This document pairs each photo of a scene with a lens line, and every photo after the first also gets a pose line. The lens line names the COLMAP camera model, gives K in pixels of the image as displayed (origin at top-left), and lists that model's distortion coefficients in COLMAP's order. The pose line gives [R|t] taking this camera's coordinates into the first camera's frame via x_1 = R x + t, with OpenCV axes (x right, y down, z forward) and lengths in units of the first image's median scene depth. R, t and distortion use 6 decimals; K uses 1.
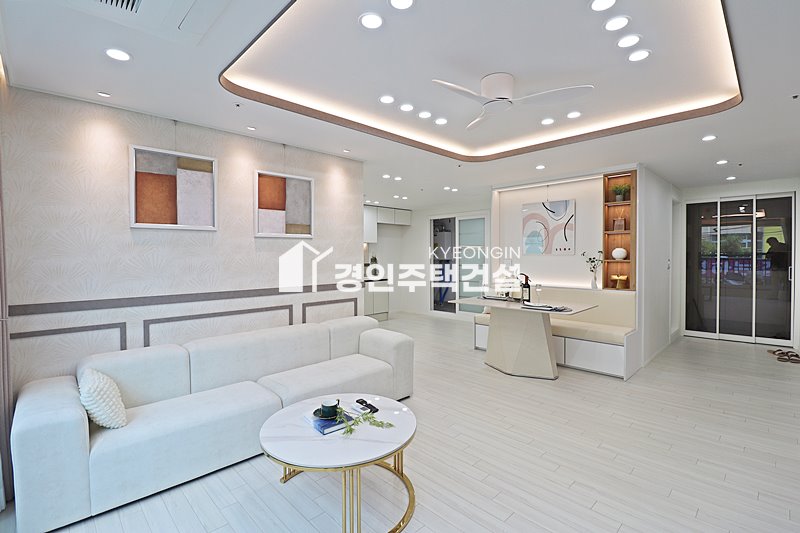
lens RADIAL K [[375.4, 0, 405.0], [0, 375.4, 262.2], [0, 0, 1]] dist [-0.008665, -0.007259]
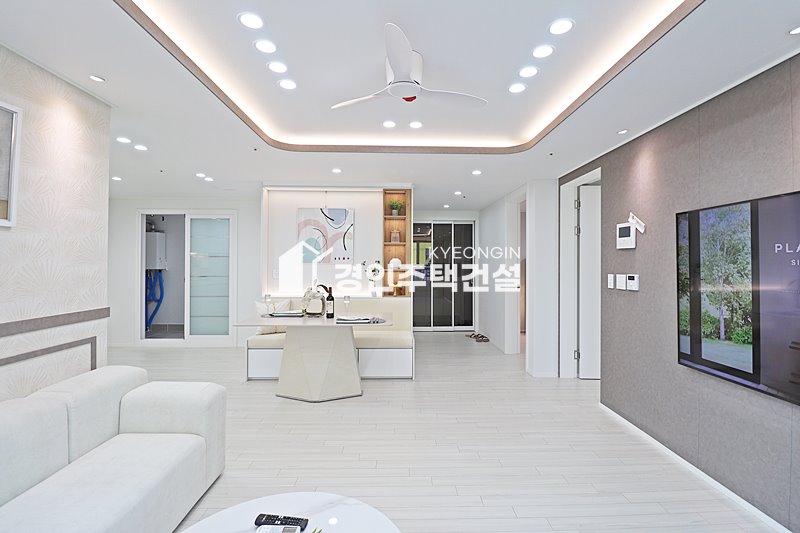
lens RADIAL K [[375.4, 0, 408.6], [0, 375.4, 262.3], [0, 0, 1]] dist [-0.008665, -0.007259]
pose [[0.678047, 0.011143, 0.734934, -0.225391], [0.005983, 0.999768, -0.020679, -0.004337], [-0.734994, 0.018418, 0.677823, 0.259278]]
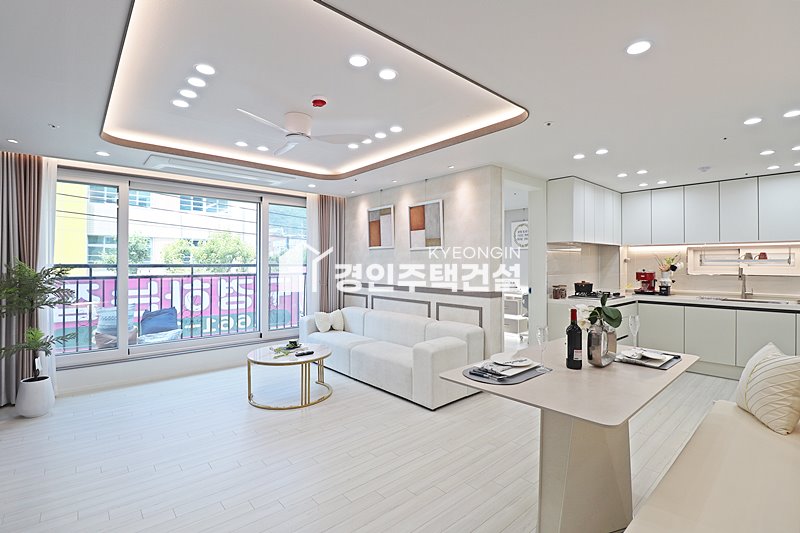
lens RADIAL K [[375.4, 0, 404.3], [0, 375.4, 260.2], [0, 0, 1]] dist [-0.008665, -0.007259]
pose [[-0.062372, -0.002259, -0.998050, 0.864417], [-0.018925, 0.999820, -0.001080, -0.022317], [0.997874, 0.018821, -0.062403, 0.866794]]
